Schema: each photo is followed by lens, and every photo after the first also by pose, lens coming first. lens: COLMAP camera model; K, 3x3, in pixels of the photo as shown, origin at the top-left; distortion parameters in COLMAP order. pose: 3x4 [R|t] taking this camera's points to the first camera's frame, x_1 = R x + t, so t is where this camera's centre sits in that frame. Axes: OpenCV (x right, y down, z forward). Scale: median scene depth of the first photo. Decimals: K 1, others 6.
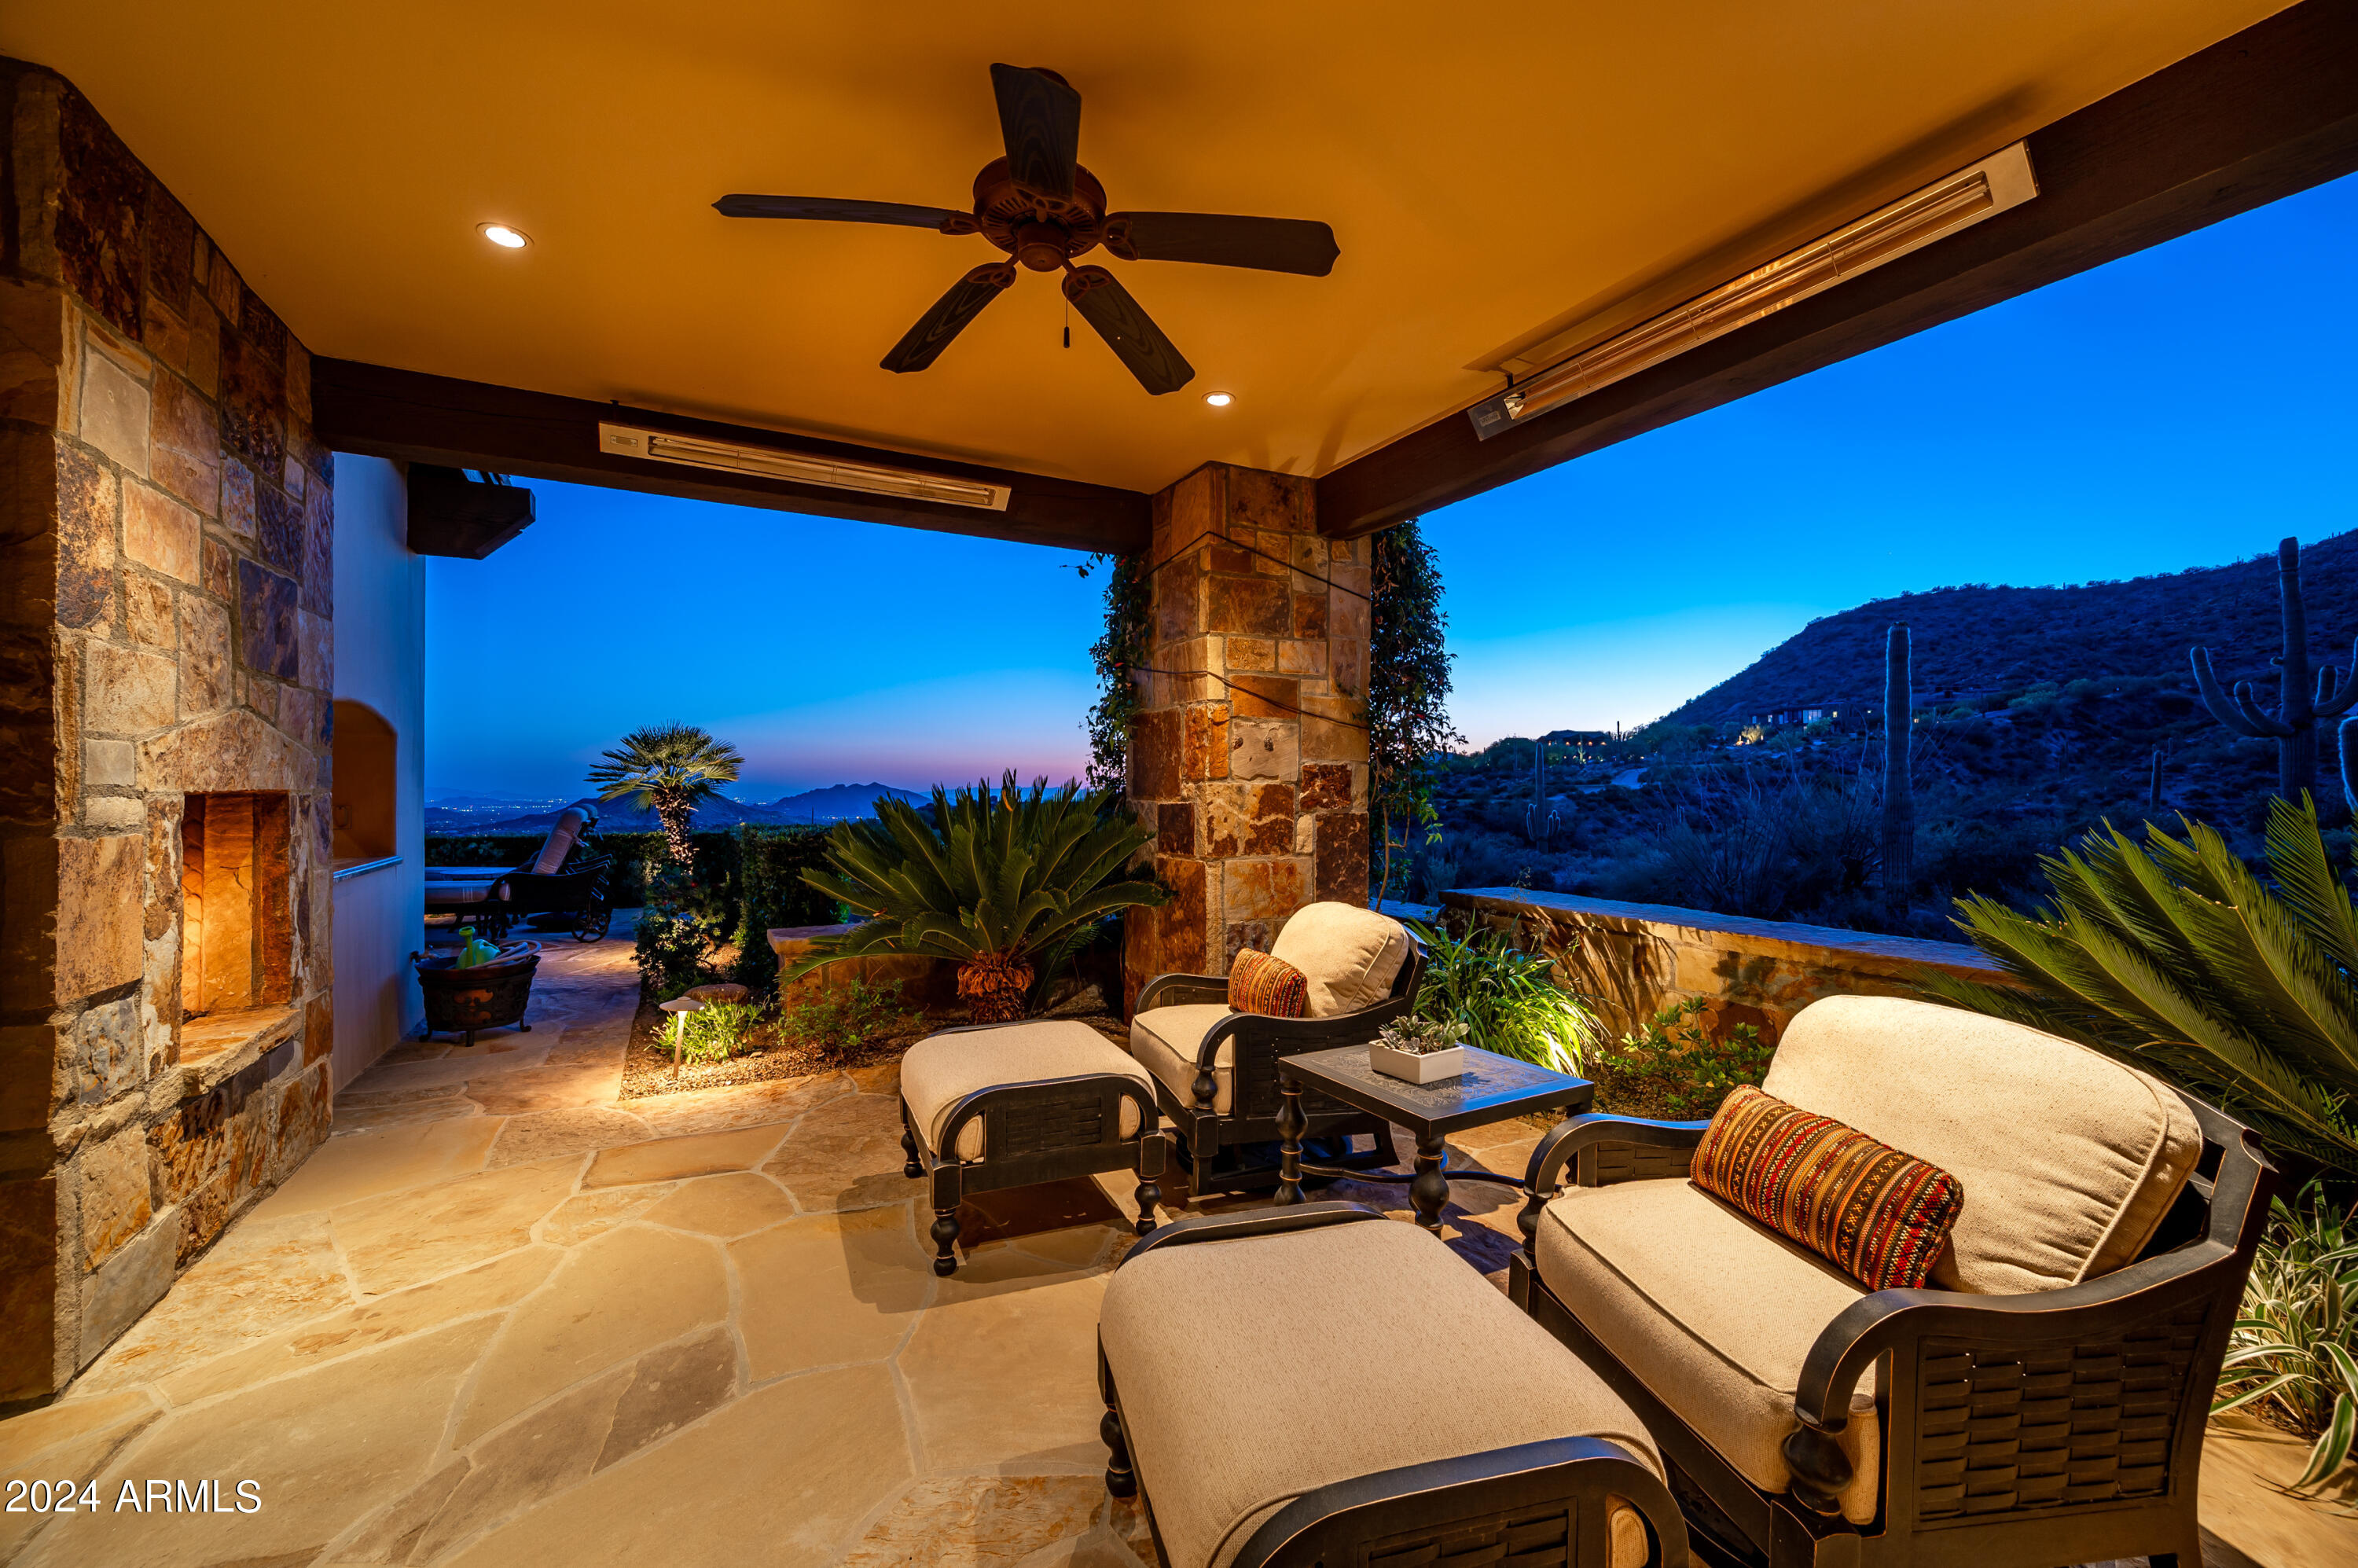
lens RADIAL K [[942.6, 0, 1179.0], [0, 942.6, 784.0], [0, 0, 1]] dist [0.005400, 0.000018]
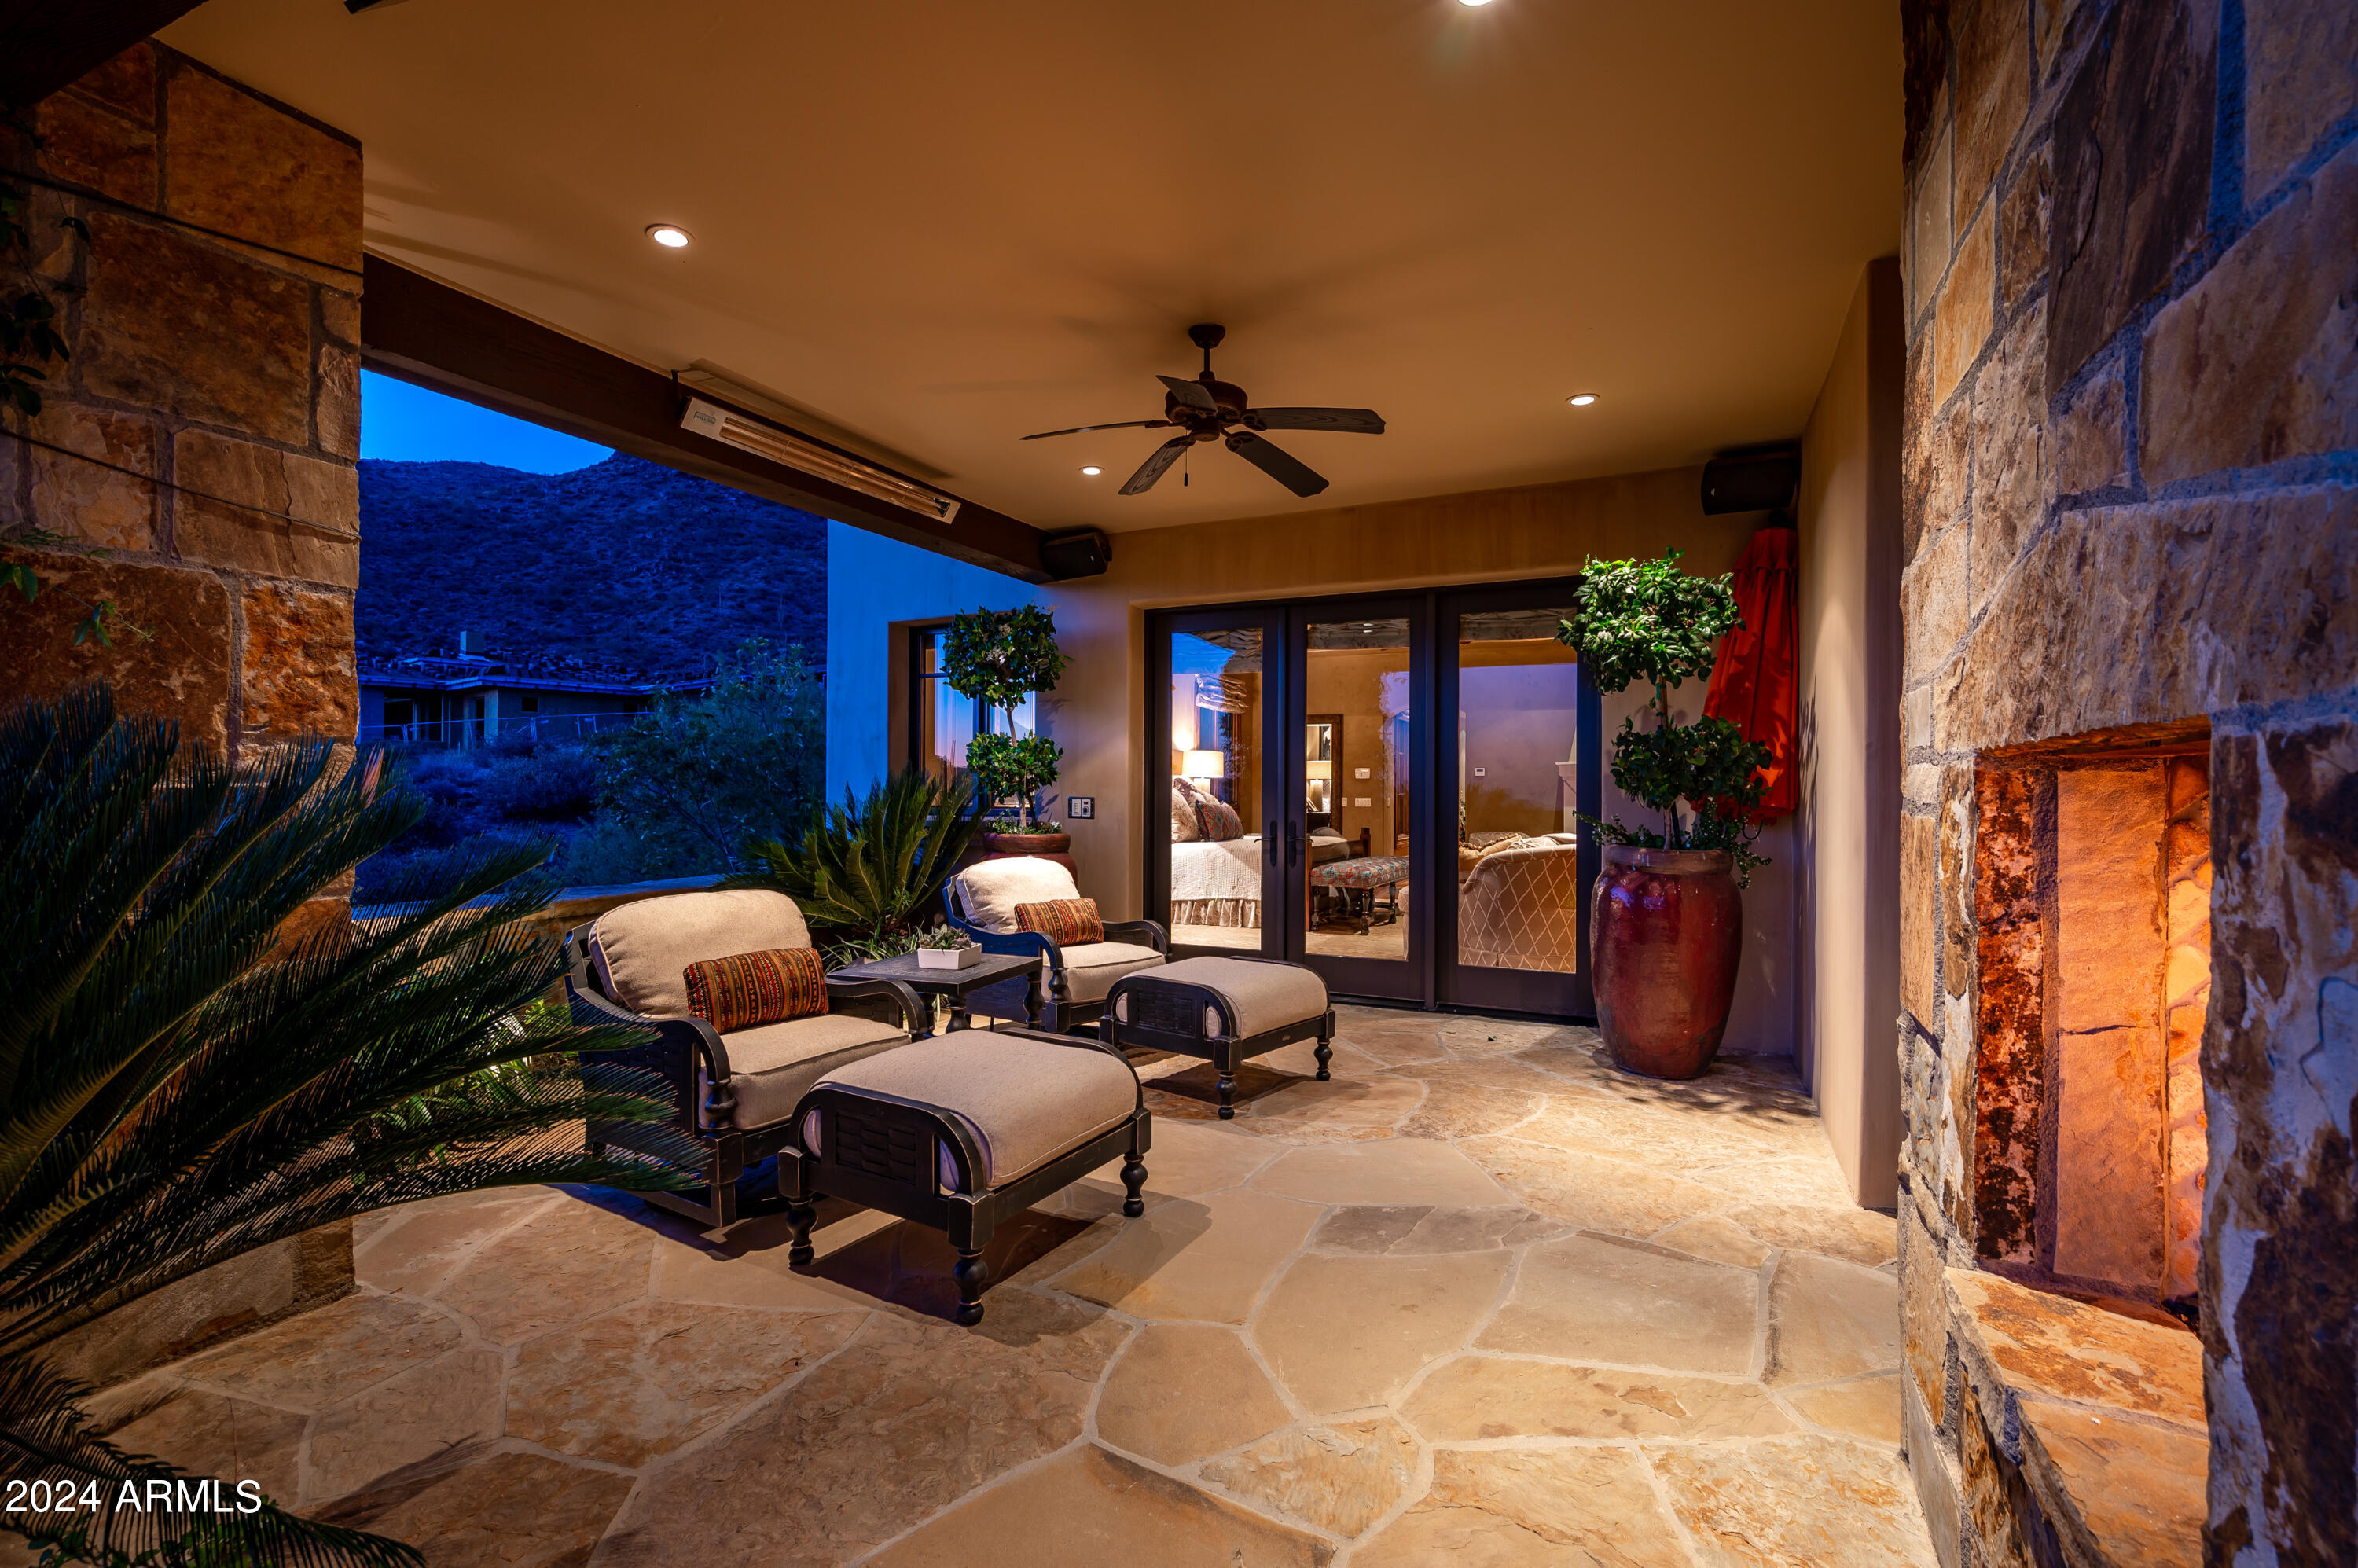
lens RADIAL K [[1045.4, 0, 1179.0], [0, 1045.4, 784.0], [0, 0, 1]] dist [0.001311, 0.000889]
pose [[-0.601858, -0.002037, 0.798601, -1.299168], [-0.008173, 0.999960, -0.003610, 0.034472], [-0.798561, -0.008700, -0.601851, 1.777993]]
